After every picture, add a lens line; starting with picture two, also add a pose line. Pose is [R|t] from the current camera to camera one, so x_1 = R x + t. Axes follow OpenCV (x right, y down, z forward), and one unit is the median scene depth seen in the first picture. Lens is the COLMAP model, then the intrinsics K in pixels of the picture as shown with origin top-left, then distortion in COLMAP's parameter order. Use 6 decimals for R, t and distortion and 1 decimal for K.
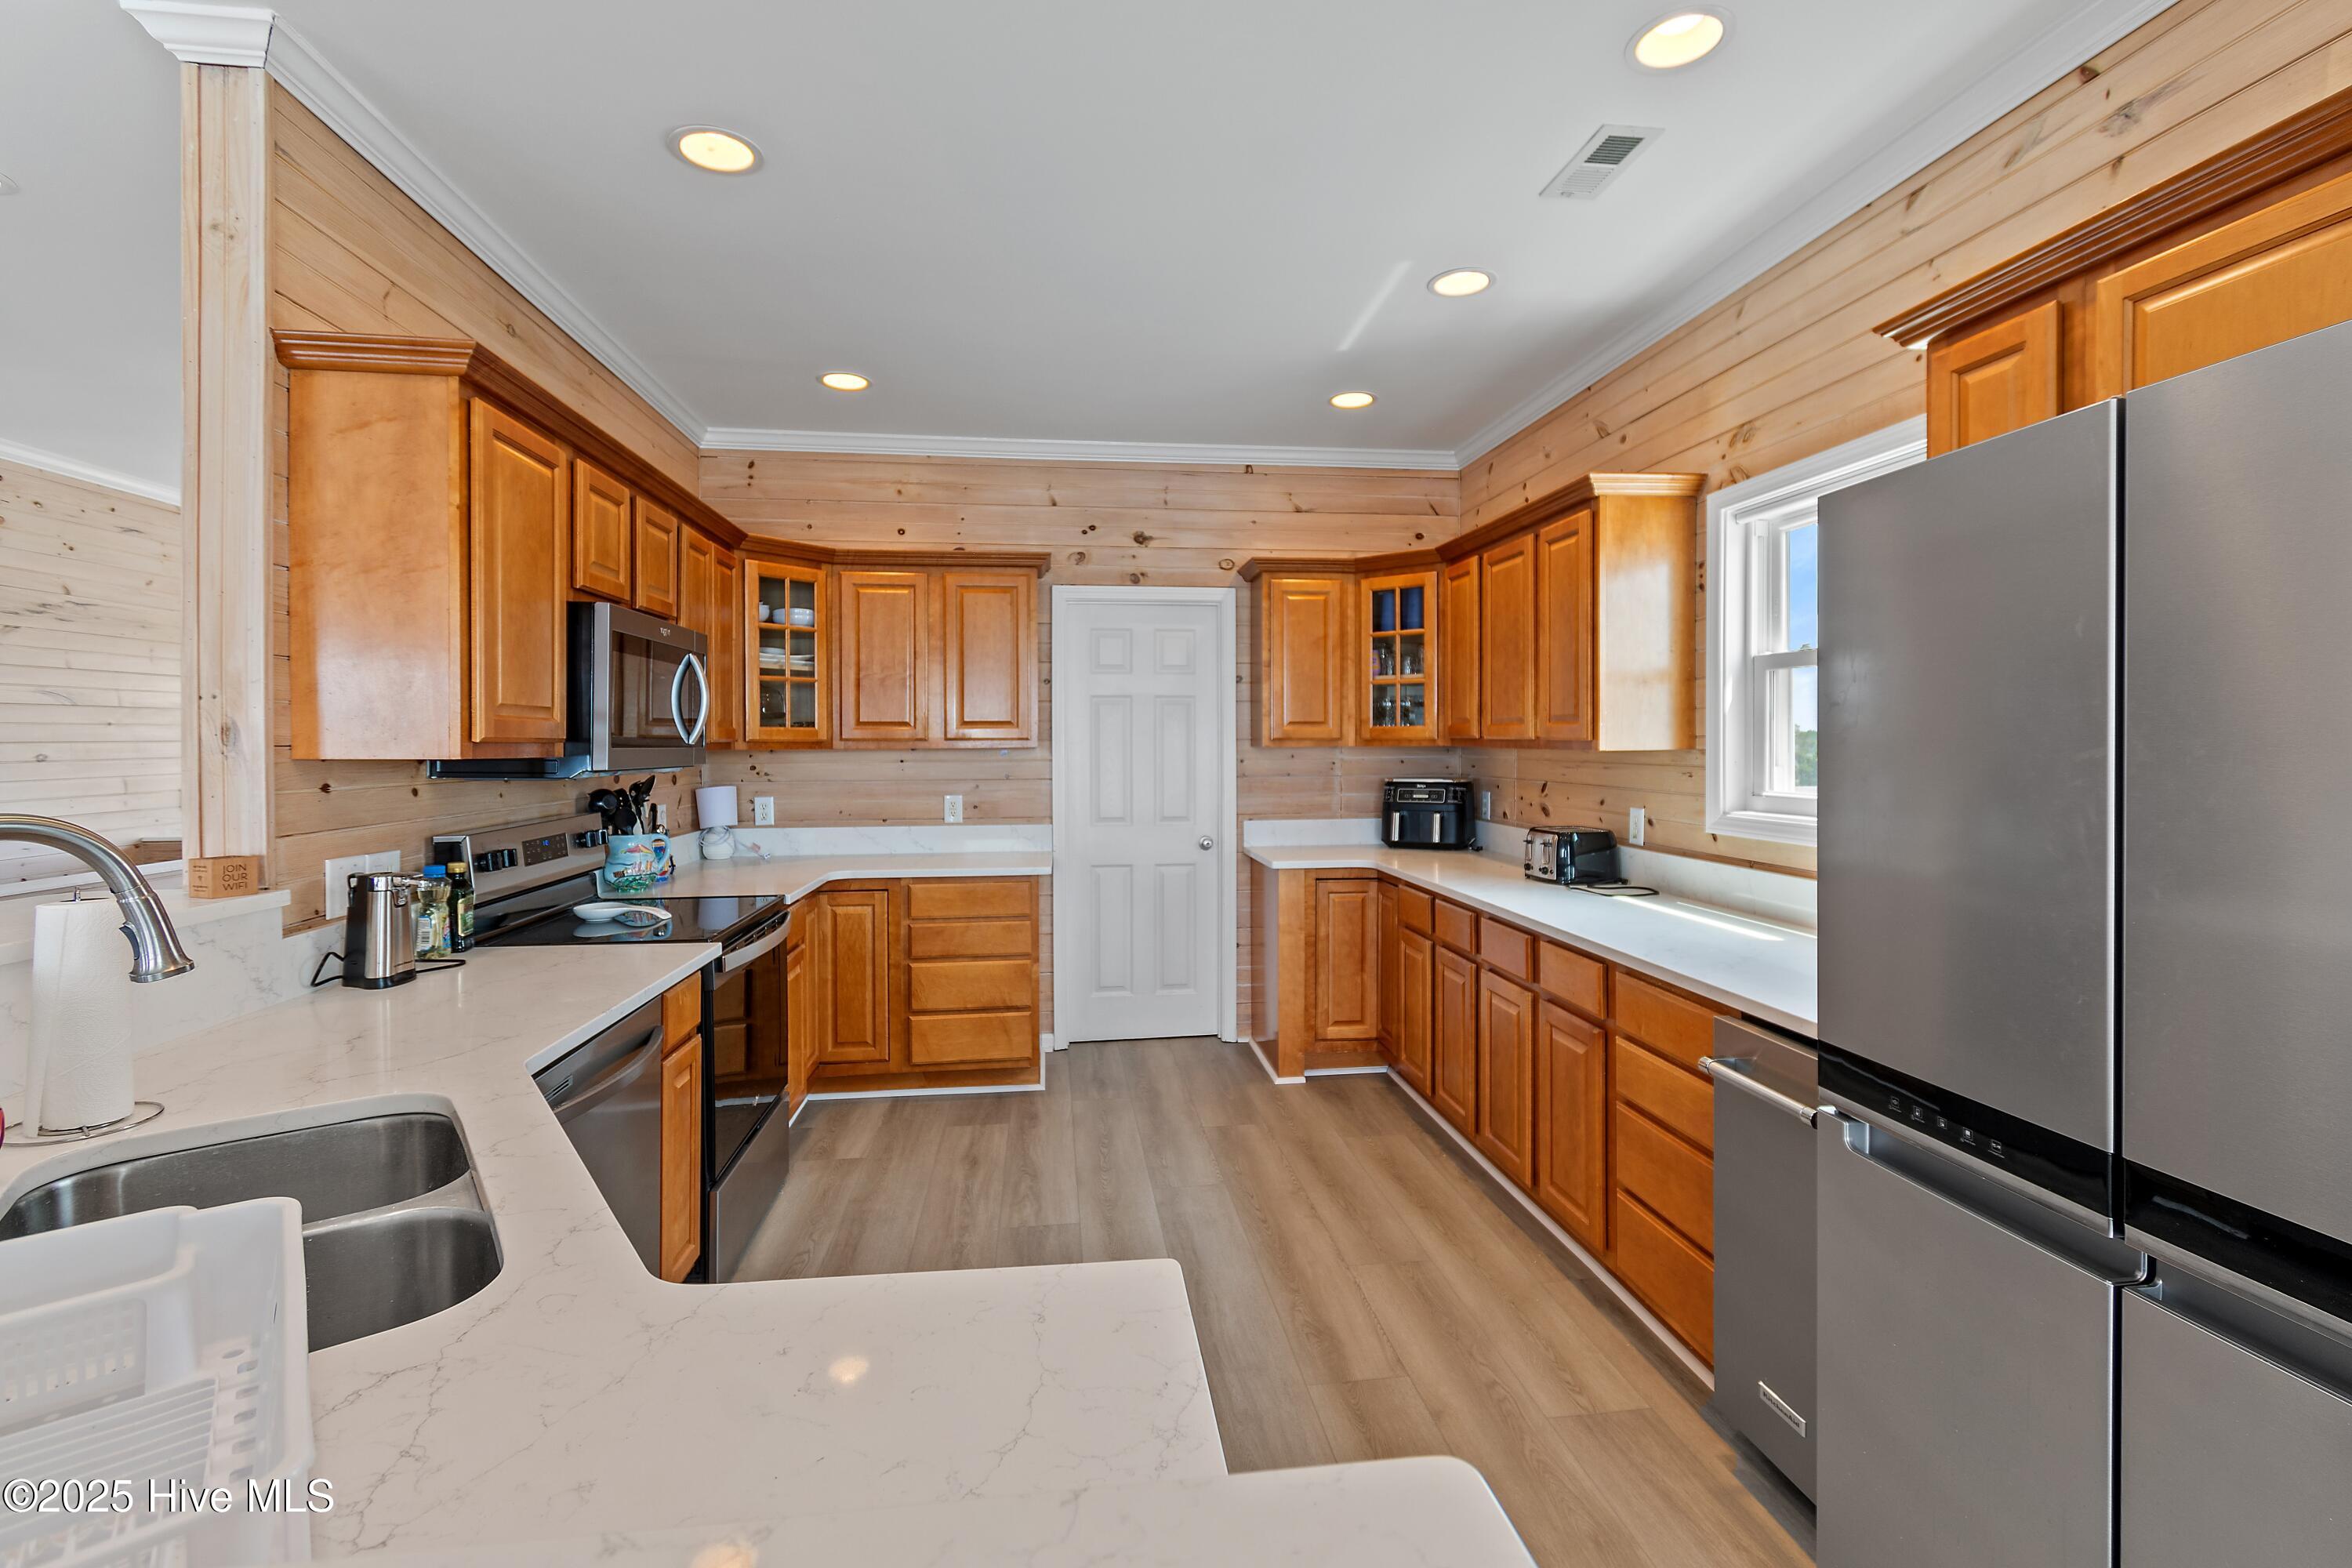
lens RADIAL K [[1037.5, 0, 1186.5], [0, 1037.5, 755.8], [0, 0, 1]] dist [0.000786, -0.000345]
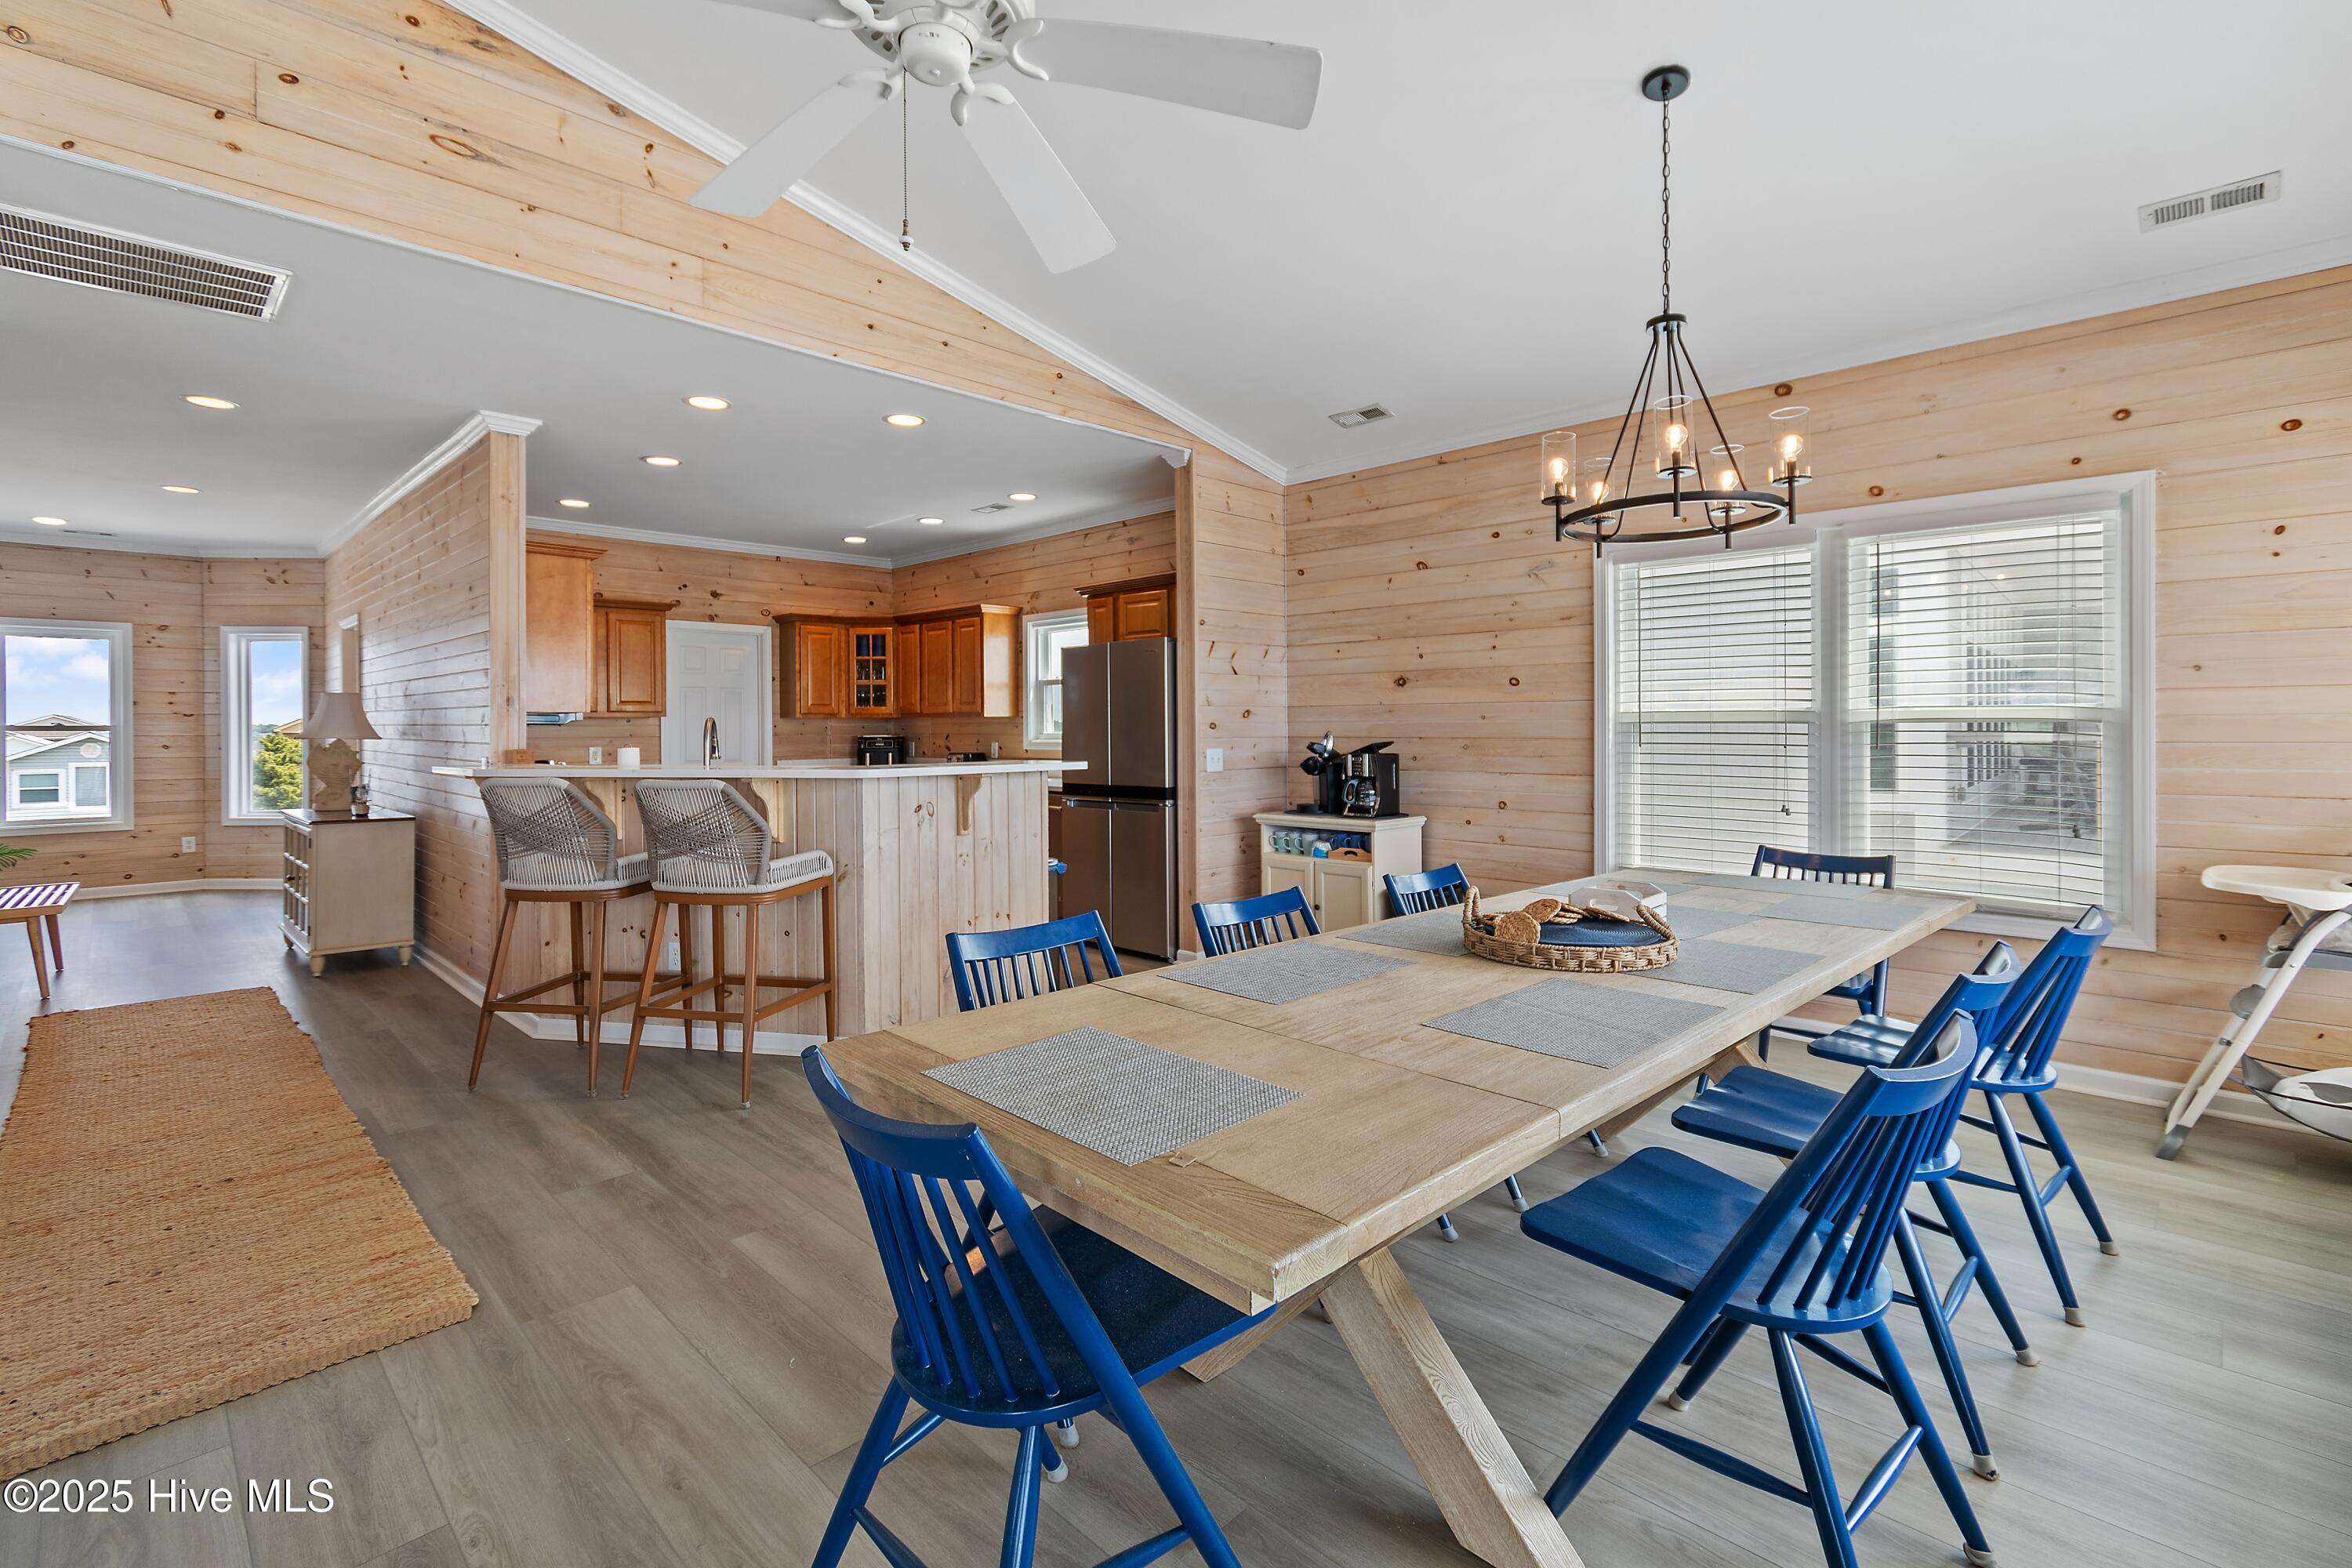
lens RADIAL K [[1056.9, 0, 1187.7], [0, 1056.9, 728.1], [0, 0, 1]] dist [0.001154, -0.000707]
pose [[0.785022, -0.001429, 0.619466, -0.550853], [0.011589, 0.999856, -0.012380, 0.041877], [-0.619359, 0.016897, 0.784926, -0.896096]]
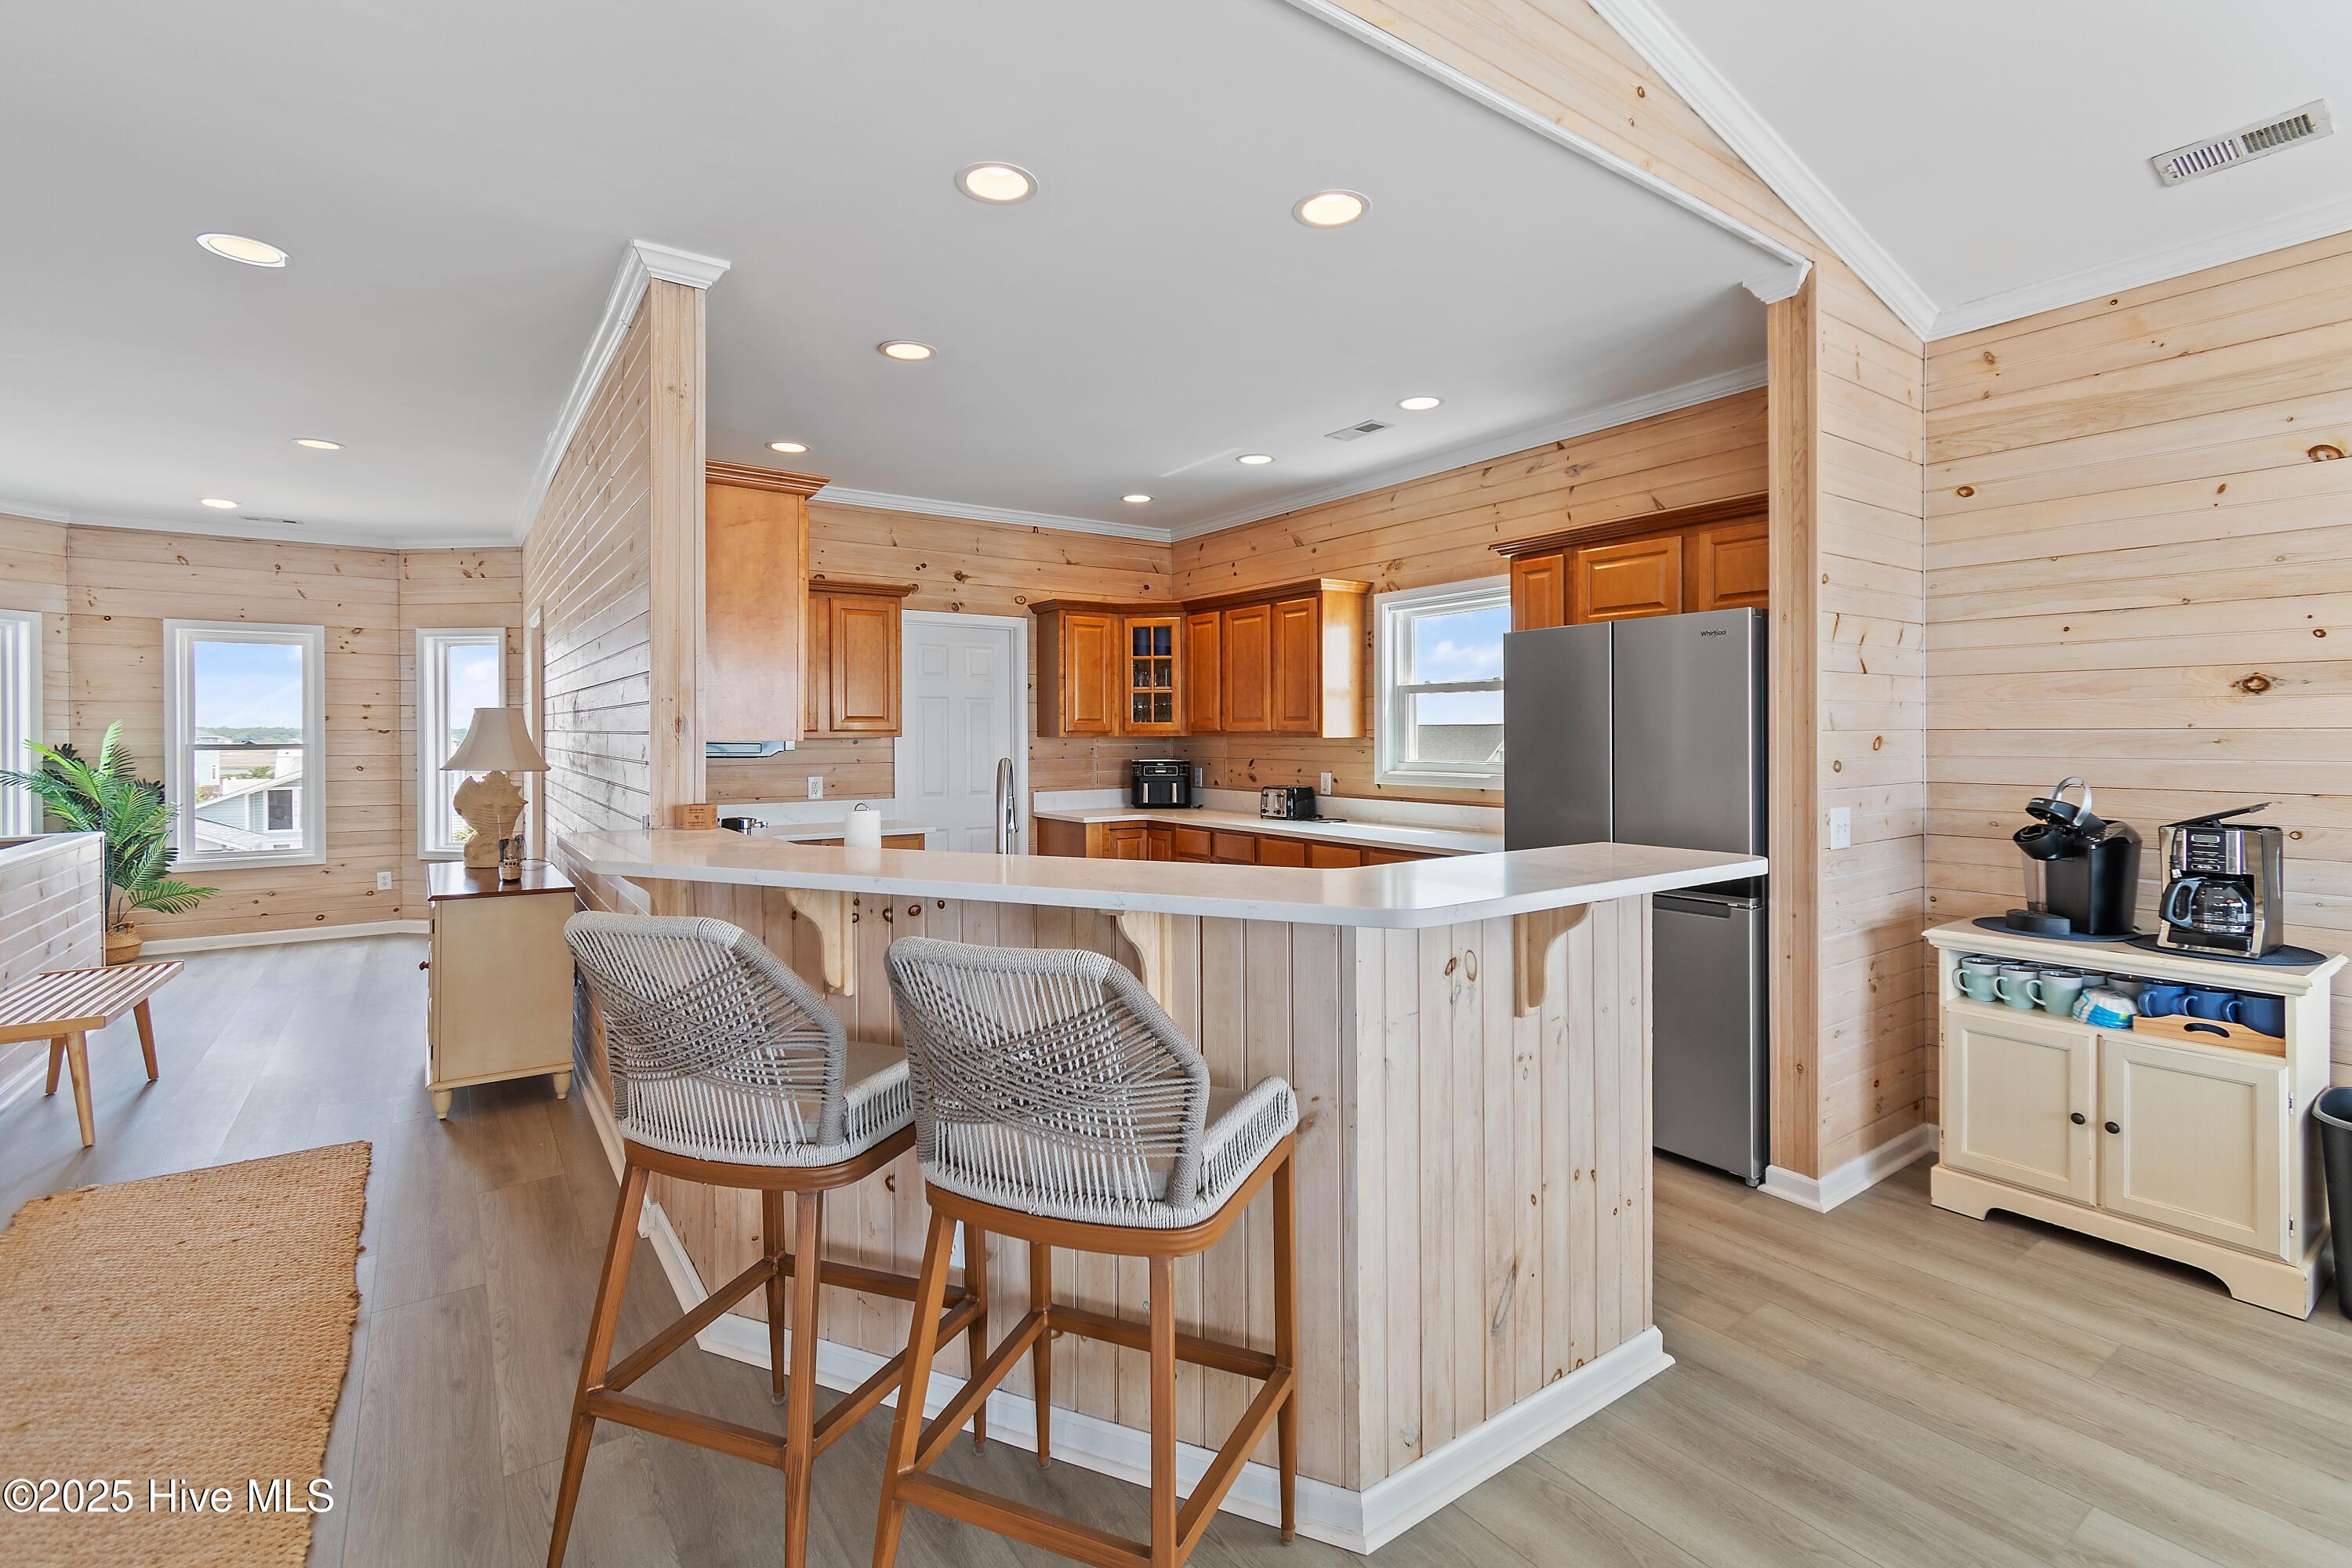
lens RADIAL K [[1051.3, 0, 1176.3], [0, 1051.3, 737.2], [0, 0, 1]] dist [0.002861, -0.000033]
pose [[0.885582, -0.000582, 0.464483, -0.450922], [0.006238, 0.999924, -0.010640, 0.007899], [-0.464442, 0.012320, 0.885518, -0.310753]]
